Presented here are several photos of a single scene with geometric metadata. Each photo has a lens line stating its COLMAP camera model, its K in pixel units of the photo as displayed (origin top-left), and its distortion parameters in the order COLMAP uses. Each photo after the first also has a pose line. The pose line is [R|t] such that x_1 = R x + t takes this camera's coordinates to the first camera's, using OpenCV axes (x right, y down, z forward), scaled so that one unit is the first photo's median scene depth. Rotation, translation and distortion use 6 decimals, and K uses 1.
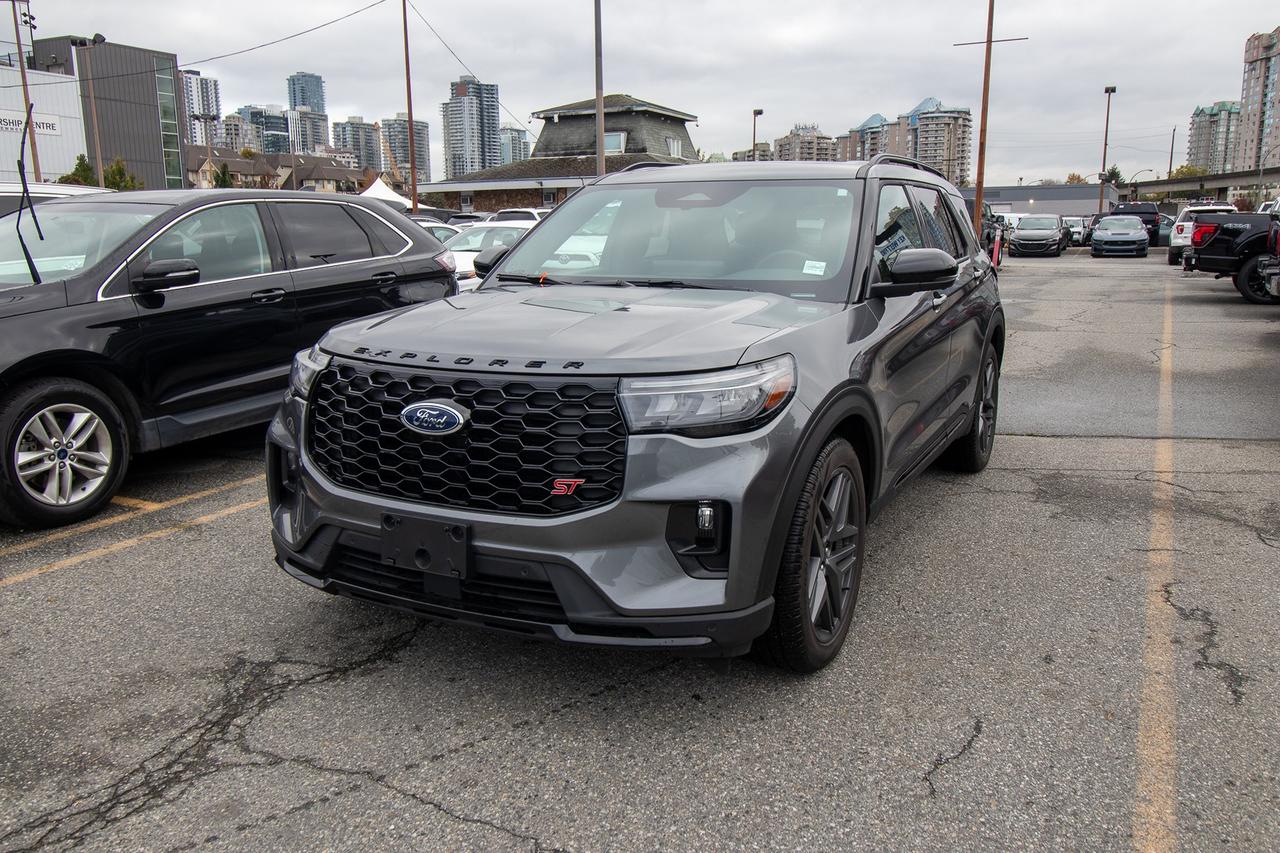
lens RADIAL K [[996.9, 0, 650.2], [0, 996.9, 430.8], [0, 0, 1]] dist [0.012831, -0.002092]
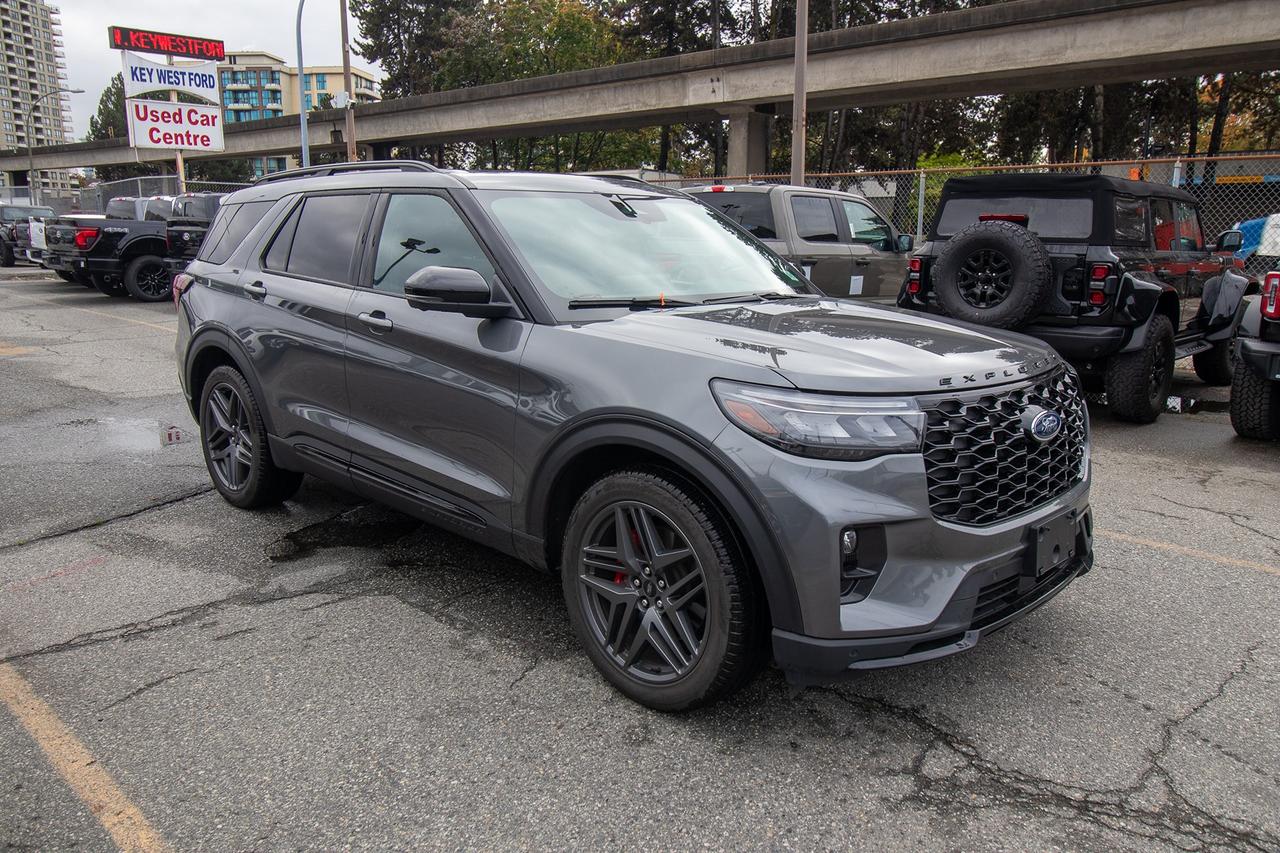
lens RADIAL K [[947.3, 0, 640.0], [0, 947.3, 426.5], [0, 0, 1]] dist [0.007018, 0.000375]
pose [[0.302812, -0.186750, 0.934574, -1.046133], [0.181346, 0.973989, 0.135867, -0.183150], [-0.935638, 0.128339, 0.328802, 0.858645]]
